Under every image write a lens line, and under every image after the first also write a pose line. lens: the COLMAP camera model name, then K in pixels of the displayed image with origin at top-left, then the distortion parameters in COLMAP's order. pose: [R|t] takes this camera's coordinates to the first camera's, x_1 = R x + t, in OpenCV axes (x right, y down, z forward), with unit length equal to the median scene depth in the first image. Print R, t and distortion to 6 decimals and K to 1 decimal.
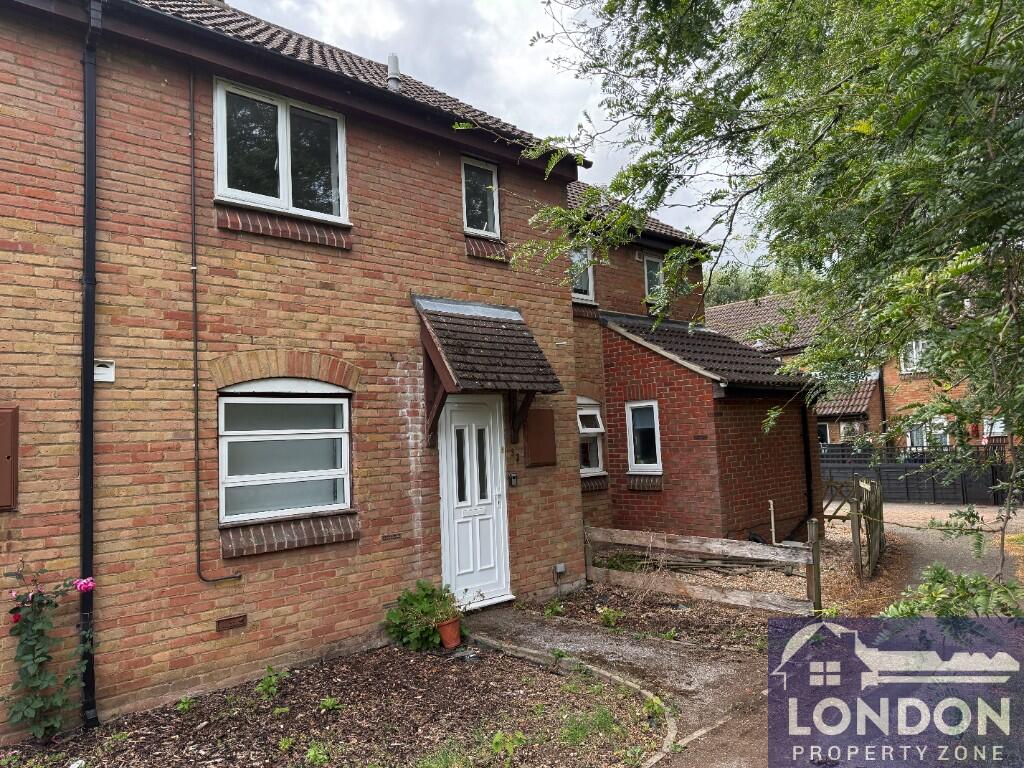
lens RADIAL K [[712.1, 0, 514.8], [0, 712.1, 388.1], [0, 0, 1]] dist [0.012627, -0.009661]
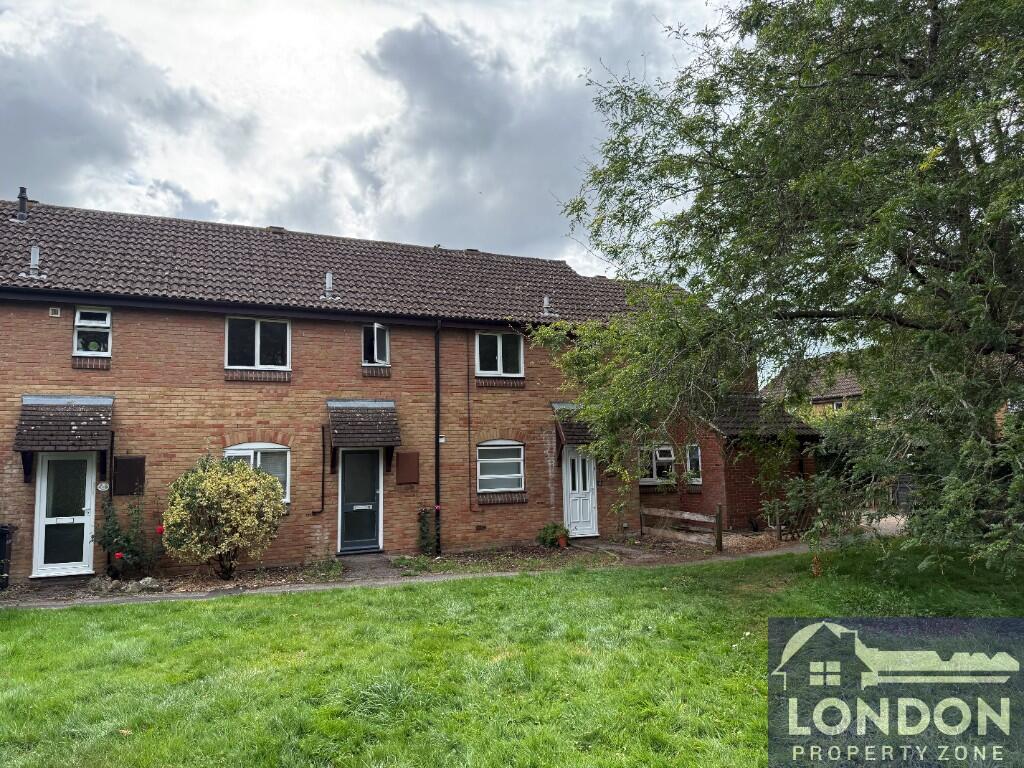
lens RADIAL K [[712.1, 0, 512.5], [0, 712.1, 383.0], [0, 0, 1]] dist [0.012627, -0.009661]
pose [[0.943133, -0.010622, -0.332245, 0.608690], [0.002430, 0.999683, -0.025062, -0.157547], [0.332406, 0.022830, 0.942860, -1.494228]]
